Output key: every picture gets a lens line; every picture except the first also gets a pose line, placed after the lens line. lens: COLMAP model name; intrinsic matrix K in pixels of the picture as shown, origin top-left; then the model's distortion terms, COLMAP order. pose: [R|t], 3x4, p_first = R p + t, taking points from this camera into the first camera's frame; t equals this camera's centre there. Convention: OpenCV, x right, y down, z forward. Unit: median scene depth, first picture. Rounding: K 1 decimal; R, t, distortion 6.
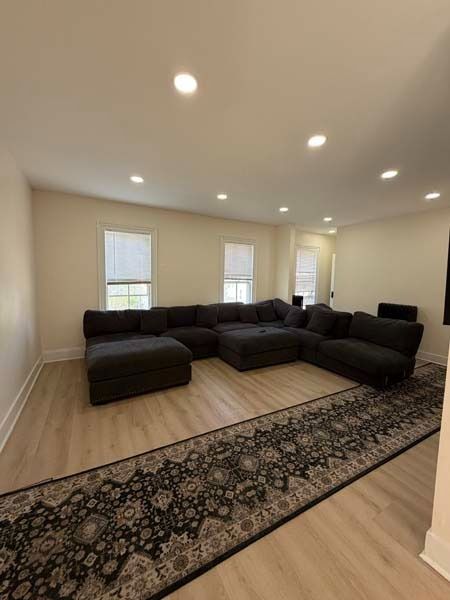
lens RADIAL K [[239.6, 0, 226.1], [0, 239.6, 298.3], [0, 0, 1]] dist [-0.000386, 0.000203]
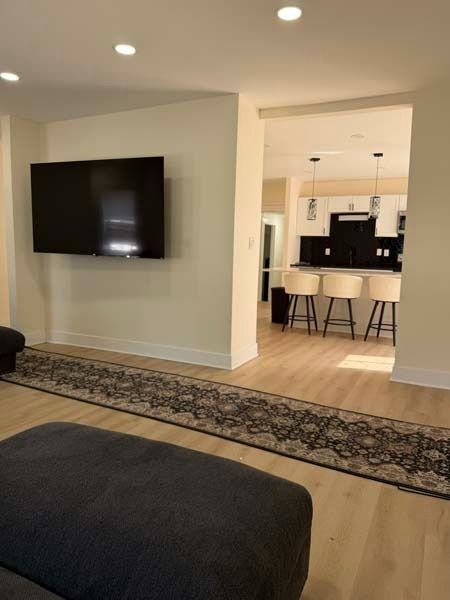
lens RADIAL K [[423.5, 0, 224.0], [0, 423.5, 299.9], [0, 0, 1]] dist [0.104763, -0.165655]
pose [[-0.545421, -0.140570, 0.826290, -1.412836], [0.035399, 0.981093, 0.190272, -0.118378], [-0.837414, 0.133029, -0.530133, 2.027809]]
